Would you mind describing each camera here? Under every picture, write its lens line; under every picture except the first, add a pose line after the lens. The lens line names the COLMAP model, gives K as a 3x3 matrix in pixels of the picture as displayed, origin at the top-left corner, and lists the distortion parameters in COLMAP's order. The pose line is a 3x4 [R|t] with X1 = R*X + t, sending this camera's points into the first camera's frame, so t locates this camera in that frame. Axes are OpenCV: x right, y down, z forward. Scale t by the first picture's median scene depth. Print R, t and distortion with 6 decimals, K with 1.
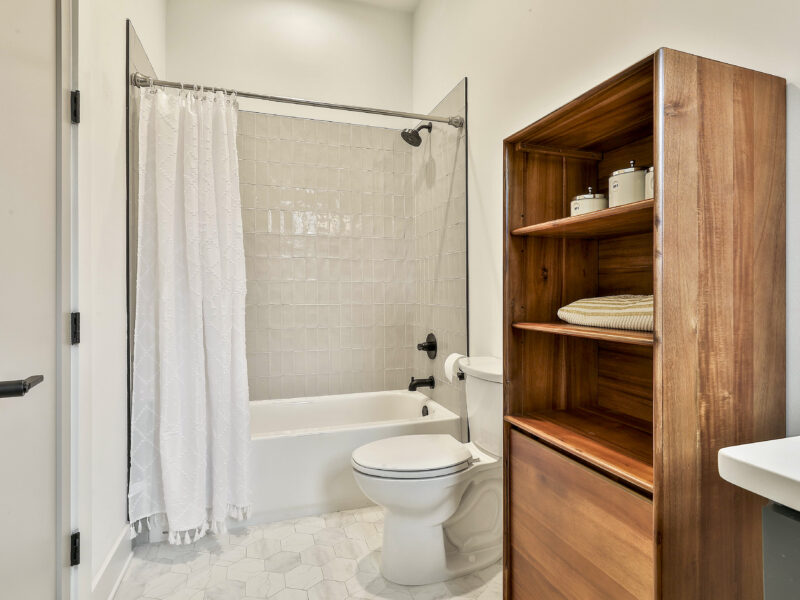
lens RADIAL K [[433.2, 0, 400.4], [0, 433.2, 295.9], [0, 0, 1]] dist [-0.003690, 0.006278]
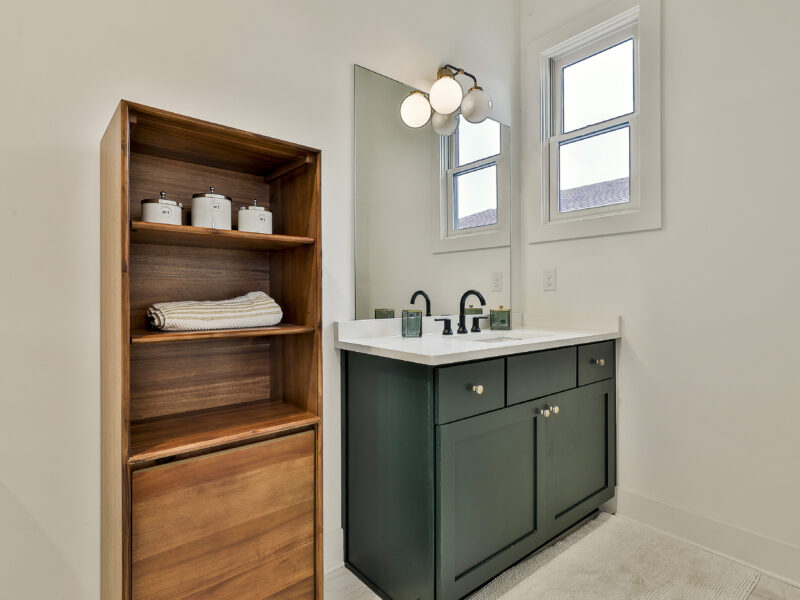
lens RADIAL K [[433.2, 0, 400.7], [0, 433.2, 297.9], [0, 0, 1]] dist [-0.003690, 0.006278]
pose [[-0.364232, -0.000069, 0.931308, -0.706113], [0.010731, 0.999933, 0.004271, -0.008484], [-0.931246, 0.011549, -0.364207, 0.892635]]
